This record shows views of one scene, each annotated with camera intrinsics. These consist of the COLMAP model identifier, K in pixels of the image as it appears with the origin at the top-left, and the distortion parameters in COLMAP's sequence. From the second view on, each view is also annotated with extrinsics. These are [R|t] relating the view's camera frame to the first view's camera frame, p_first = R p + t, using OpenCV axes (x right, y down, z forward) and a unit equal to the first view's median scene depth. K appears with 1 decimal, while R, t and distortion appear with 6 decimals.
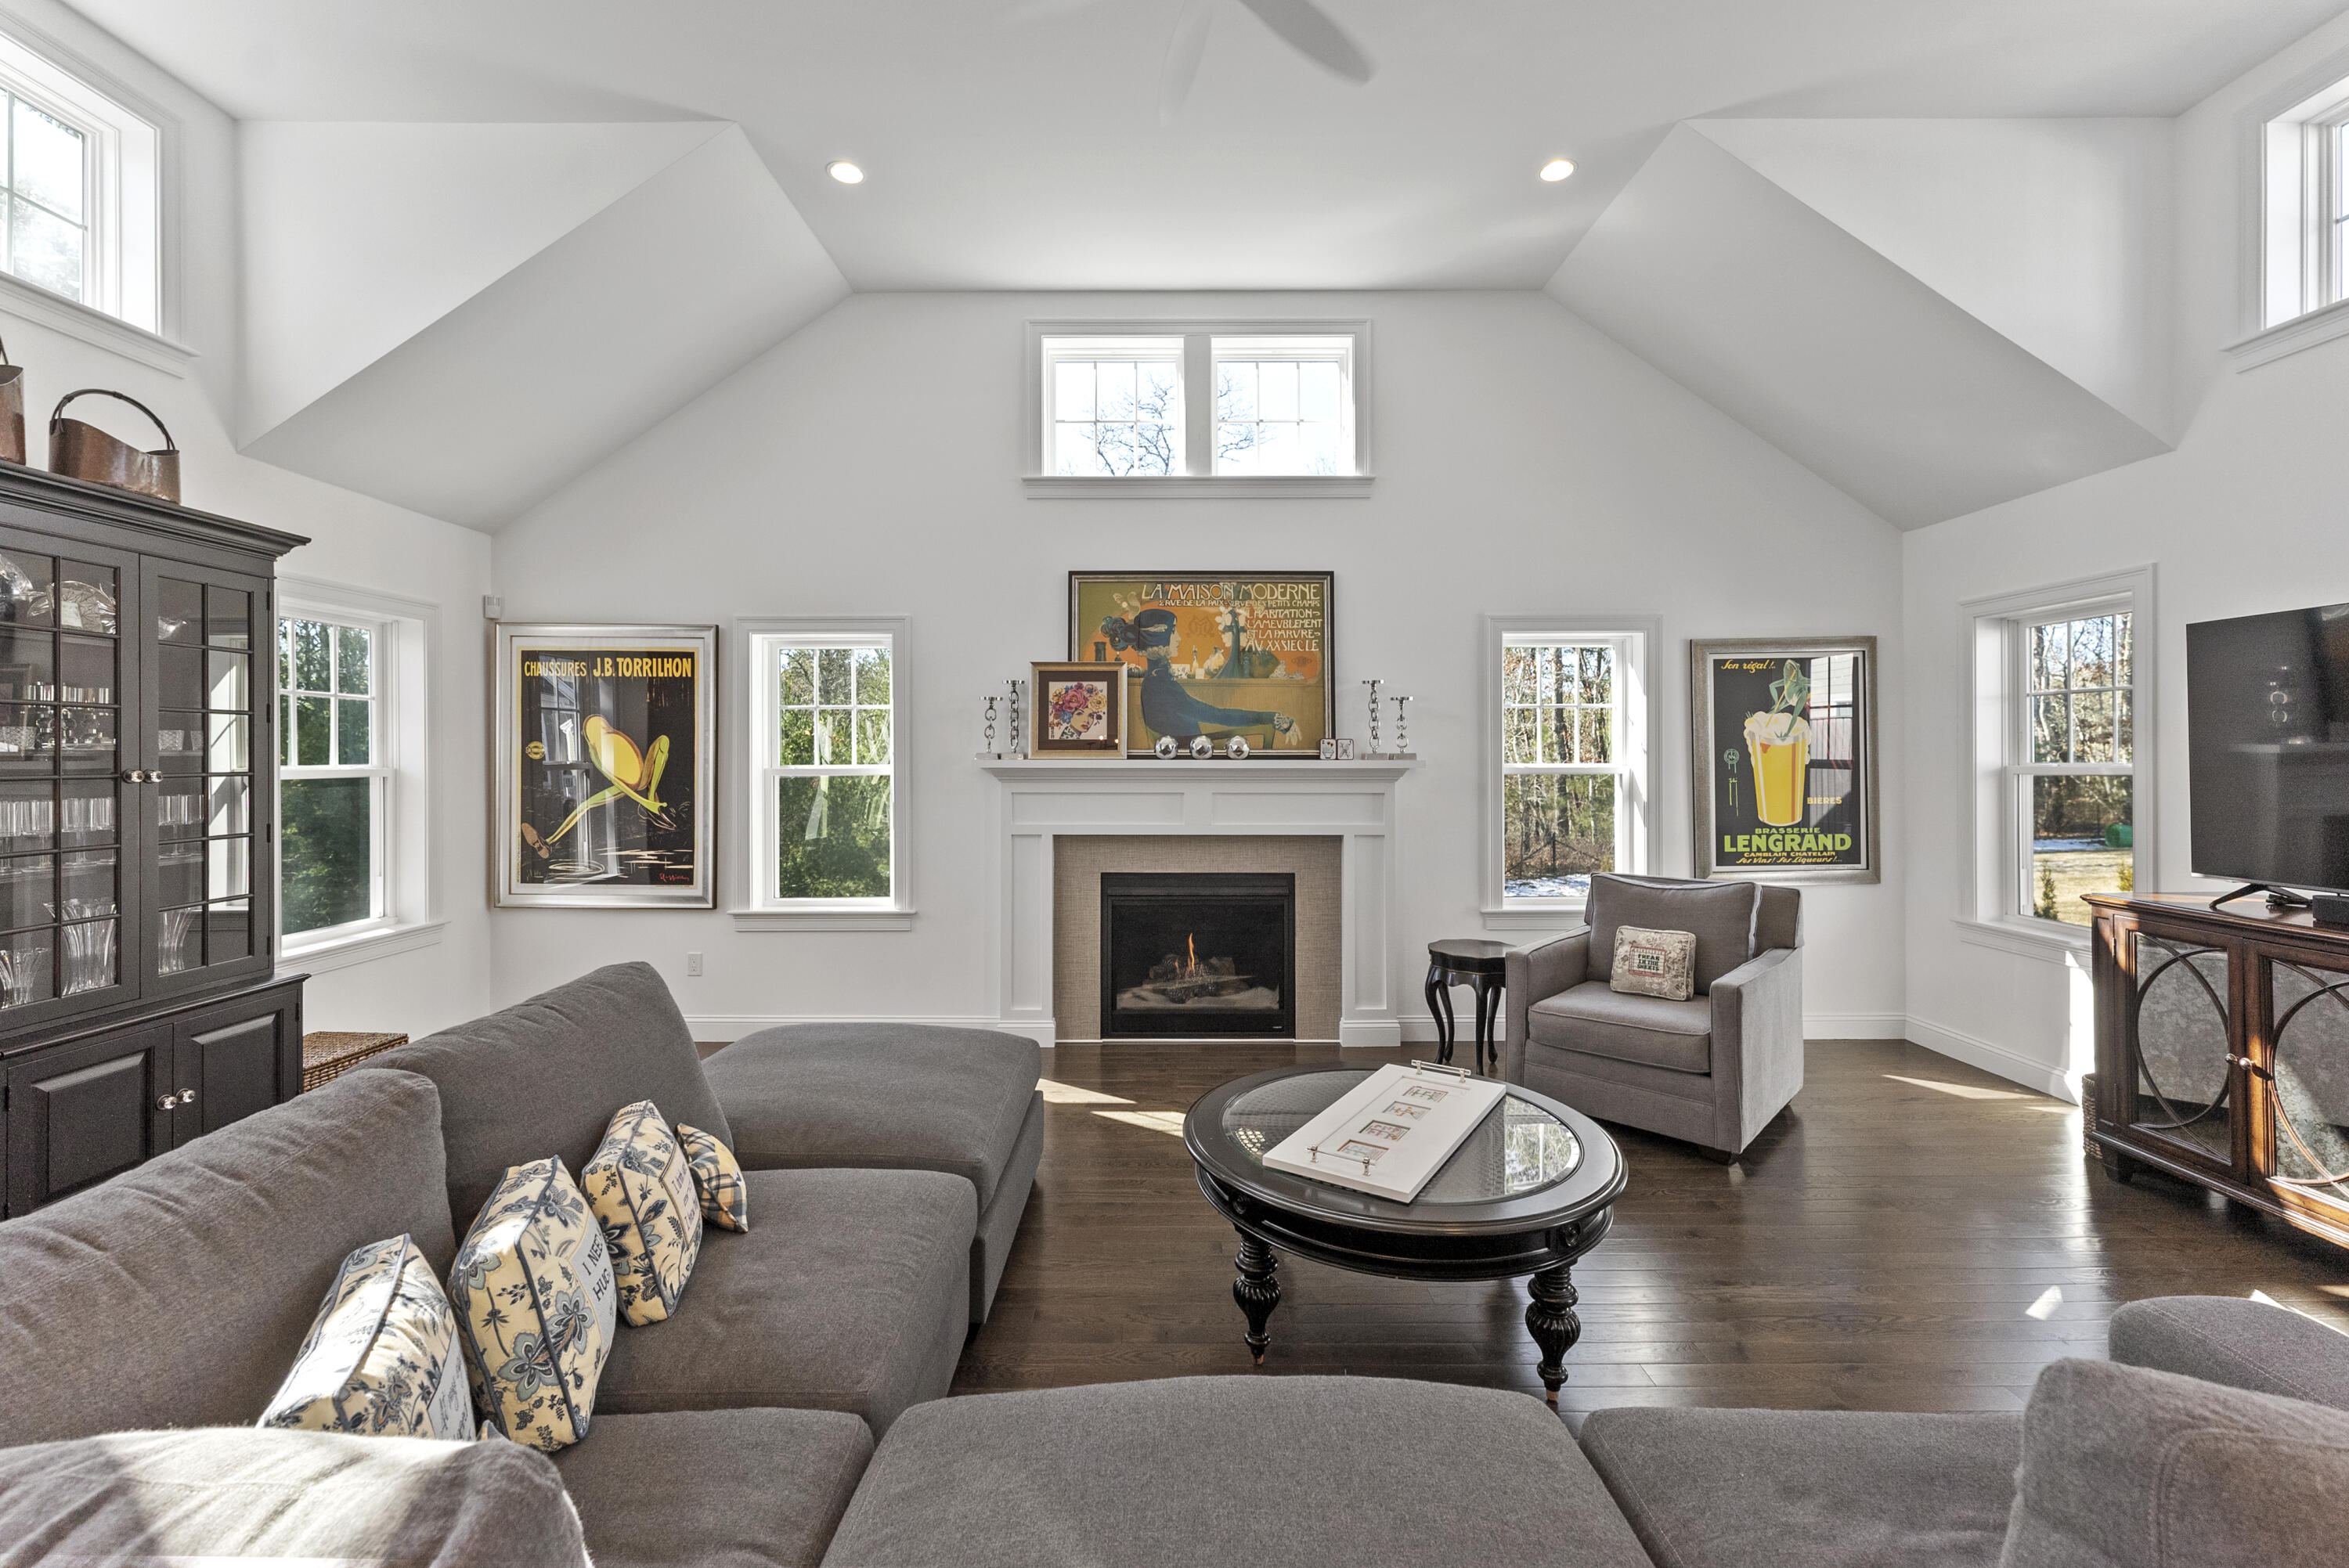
lens RADIAL K [[959.8, 0, 1164.6], [0, 959.8, 747.5], [0, 0, 1]] dist [0.001319, -0.000106]
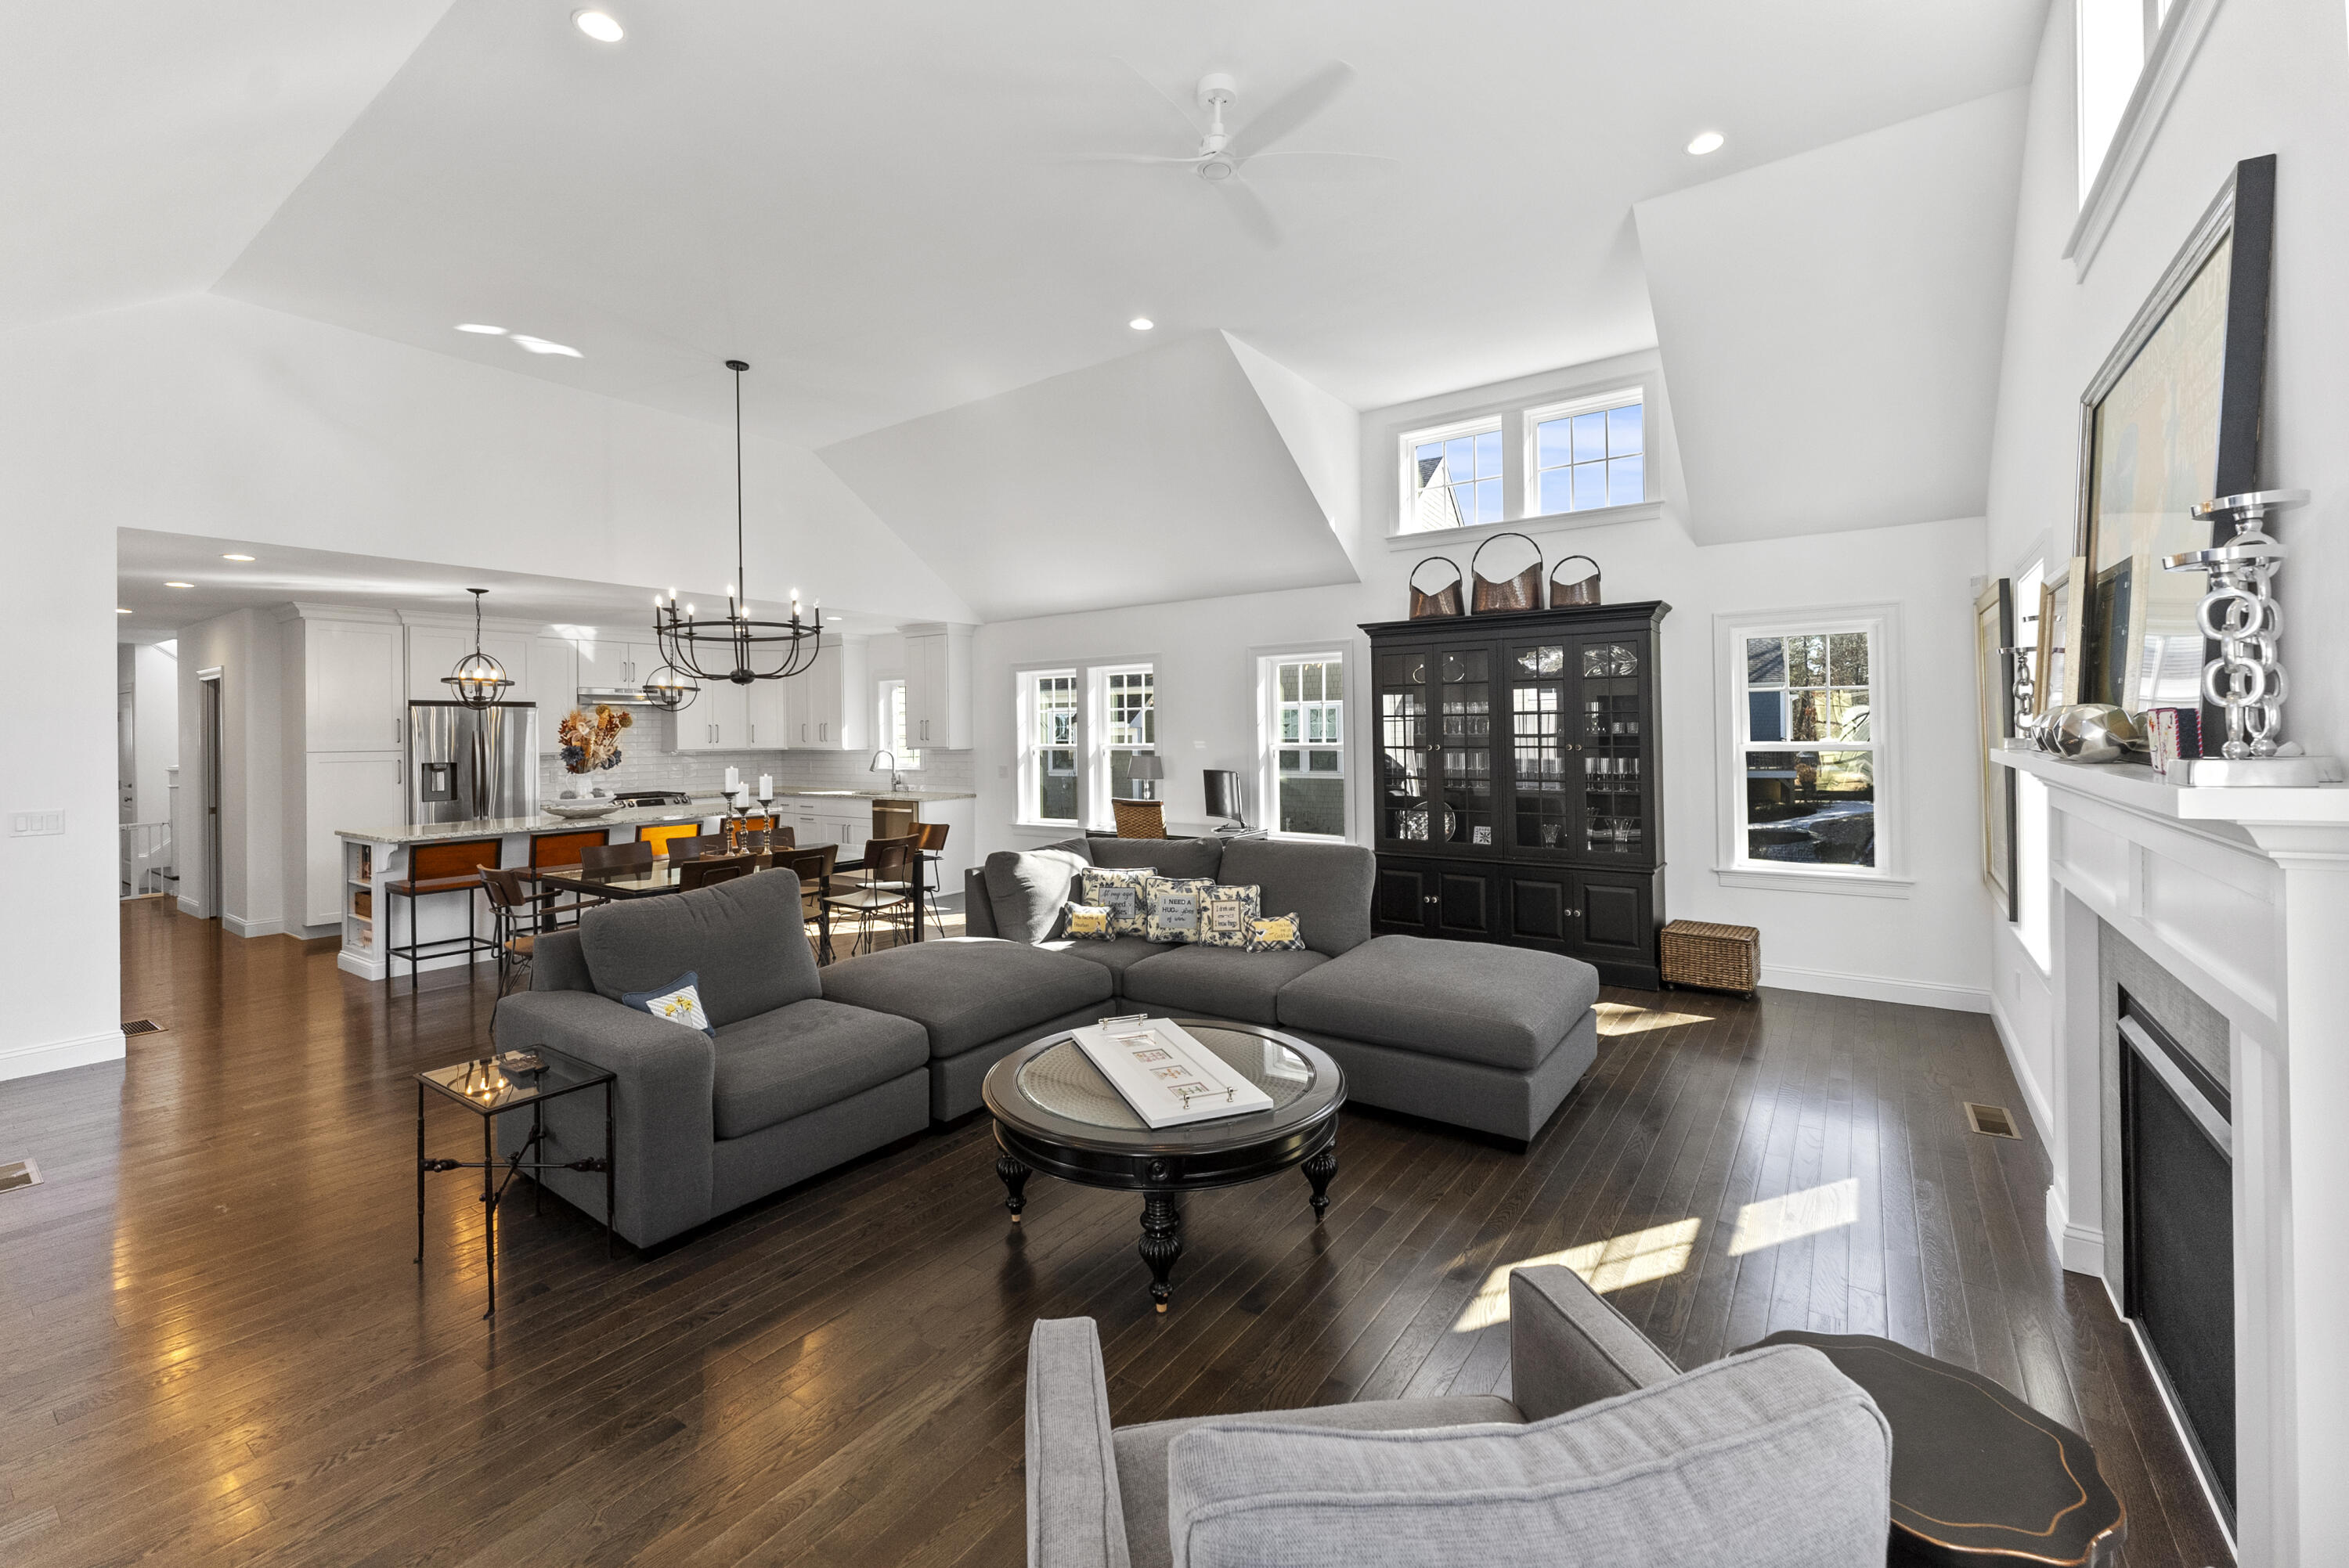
lens RADIAL K [[959.8, 0, 1186.4], [0, 959.8, 727.8], [0, 0, 1]] dist [0.001319, -0.000106]
pose [[-0.568294, 0.004165, -0.822815, 0.620621], [0.024028, 0.999645, -0.011535, -0.005852], [0.822474, -0.026326, -0.568192, 0.890972]]
